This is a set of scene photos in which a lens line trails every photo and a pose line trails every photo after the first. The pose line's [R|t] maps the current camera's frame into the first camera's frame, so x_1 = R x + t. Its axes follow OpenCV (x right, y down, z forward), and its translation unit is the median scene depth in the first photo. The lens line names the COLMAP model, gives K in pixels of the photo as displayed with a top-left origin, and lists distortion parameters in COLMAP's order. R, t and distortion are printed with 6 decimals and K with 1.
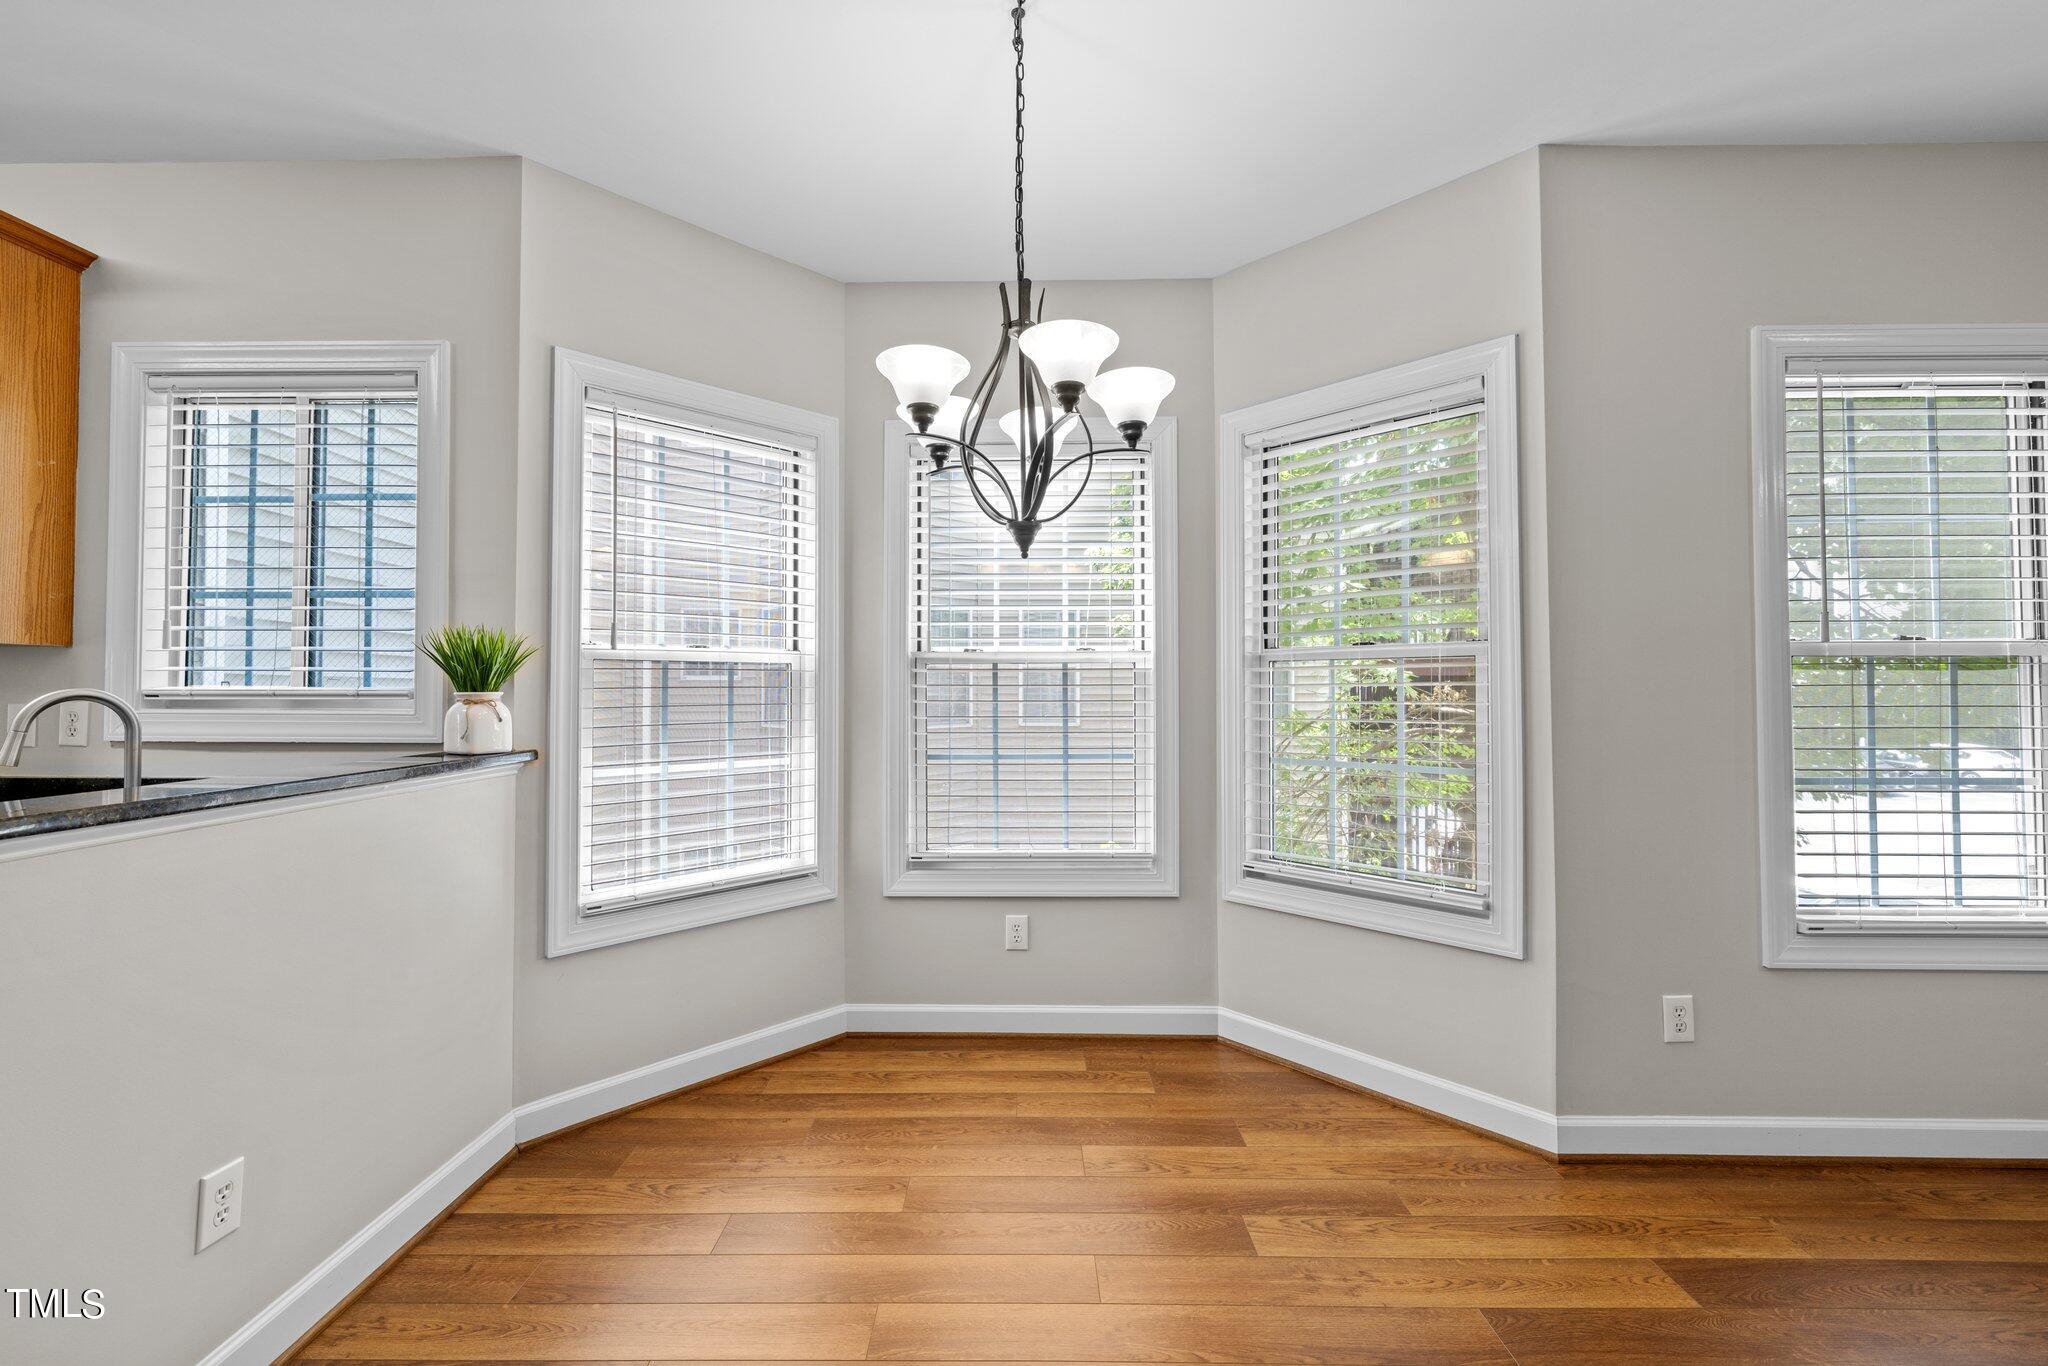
lens RADIAL K [[857.4, 0, 1008.1], [0, 857.4, 666.1], [0, 0, 1]] dist [-0.000083, 0.000401]
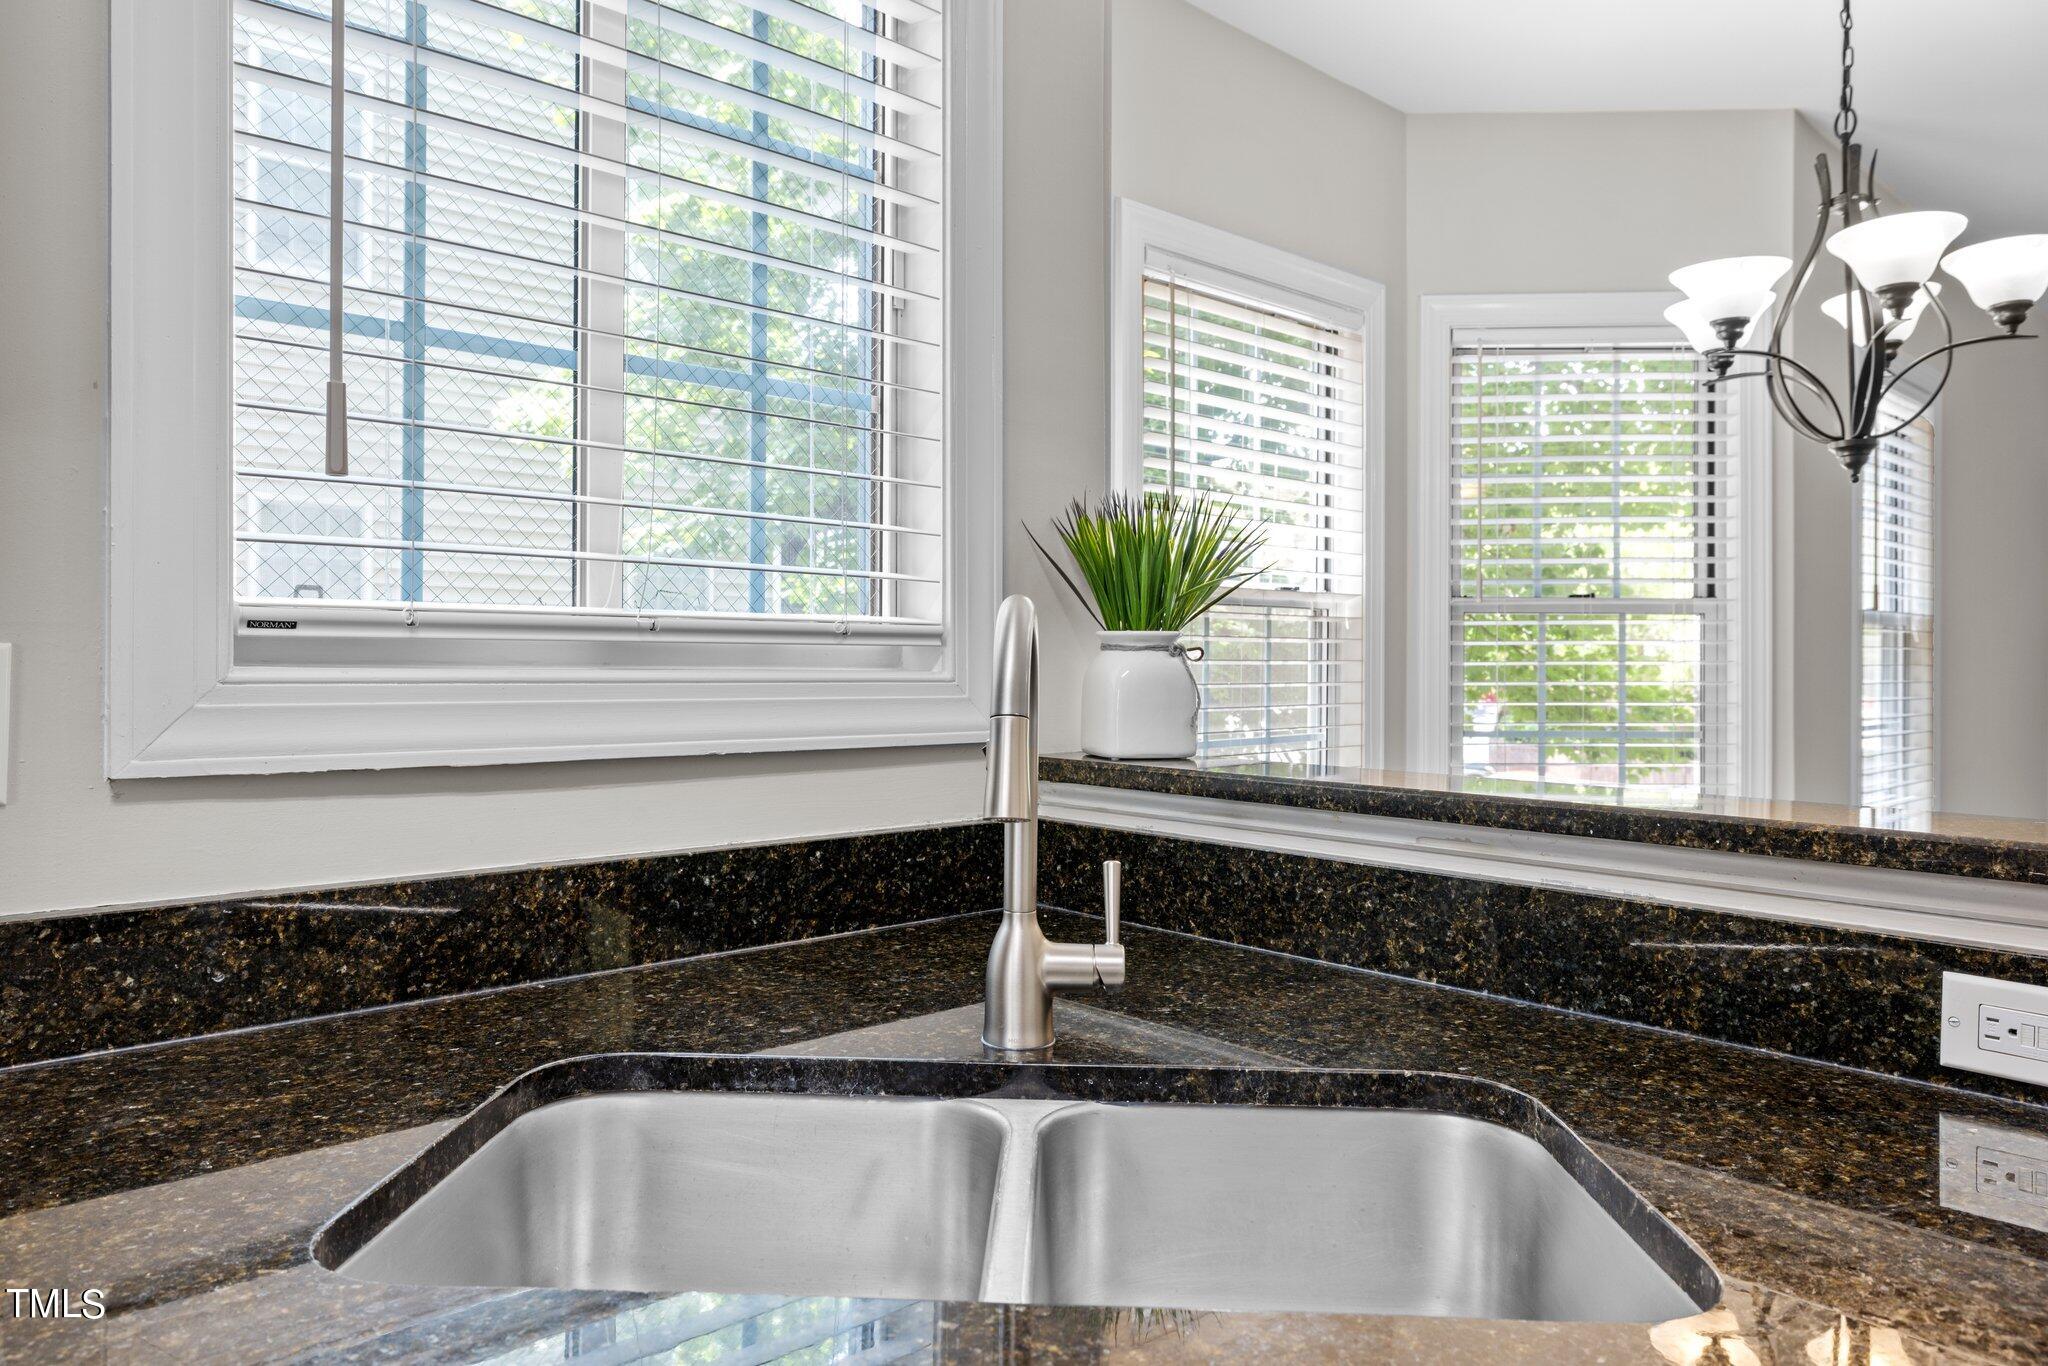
lens RADIAL K [[1377.8, 0, 1024.0], [0, 1377.8, 653.5], [0, 0, 1]] dist [-0.001009, -0.000560]
pose [[0.715911, 0.007998, 0.698146, -1.477975], [-0.030997, 0.999313, 0.020338, 0.033477], [-0.697504, -0.036201, 0.715666, 0.585712]]
